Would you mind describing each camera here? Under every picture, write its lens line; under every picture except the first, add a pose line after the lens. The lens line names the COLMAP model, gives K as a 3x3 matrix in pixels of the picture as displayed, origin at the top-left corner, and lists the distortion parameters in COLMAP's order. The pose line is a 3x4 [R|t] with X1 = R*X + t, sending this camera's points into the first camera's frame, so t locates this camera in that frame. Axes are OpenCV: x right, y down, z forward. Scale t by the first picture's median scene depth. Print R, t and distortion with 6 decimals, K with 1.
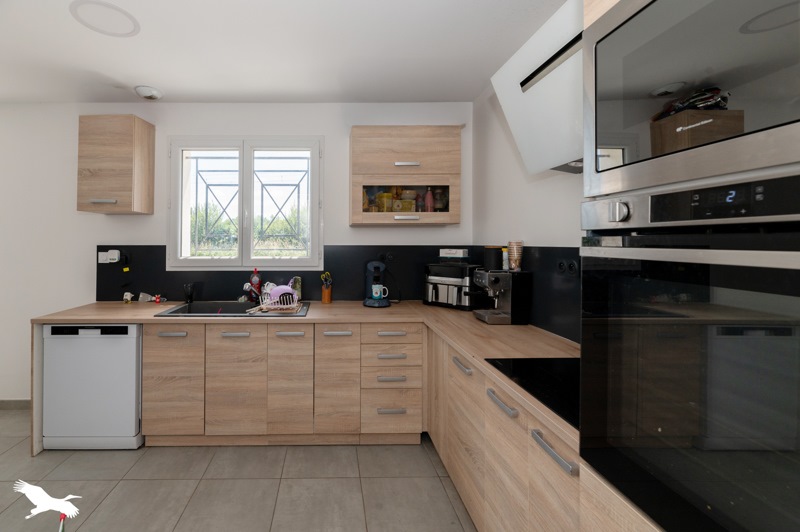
lens RADIAL K [[334.1, 0, 330.0], [0, 334.1, 239.5], [0, 0, 1]] dist [-0.001518, -0.000090]
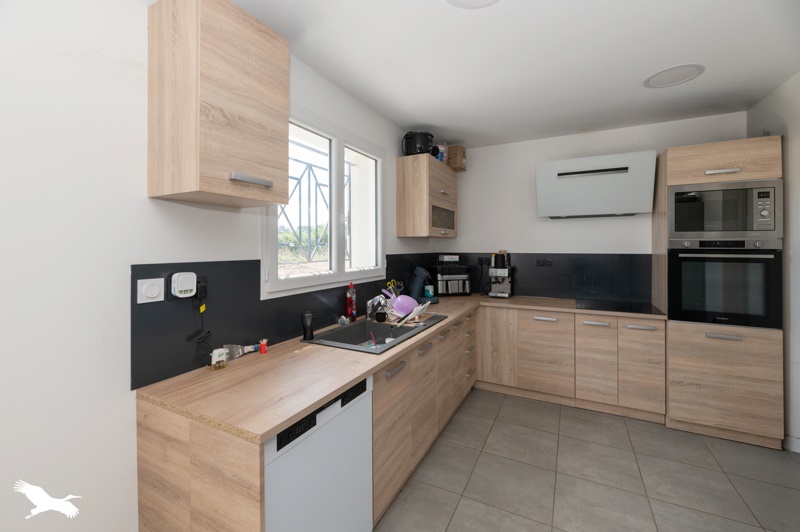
lens RADIAL K [[334.1, 0, 383.6], [0, 334.1, 244.5], [0, 0, 1]] dist [-0.001518, -0.000090]
pose [[0.489900, 0.005436, 0.871762, -0.979567], [-0.006750, 0.999974, -0.002442, -0.011668], [-0.871753, -0.004688, 0.489924, 0.522281]]
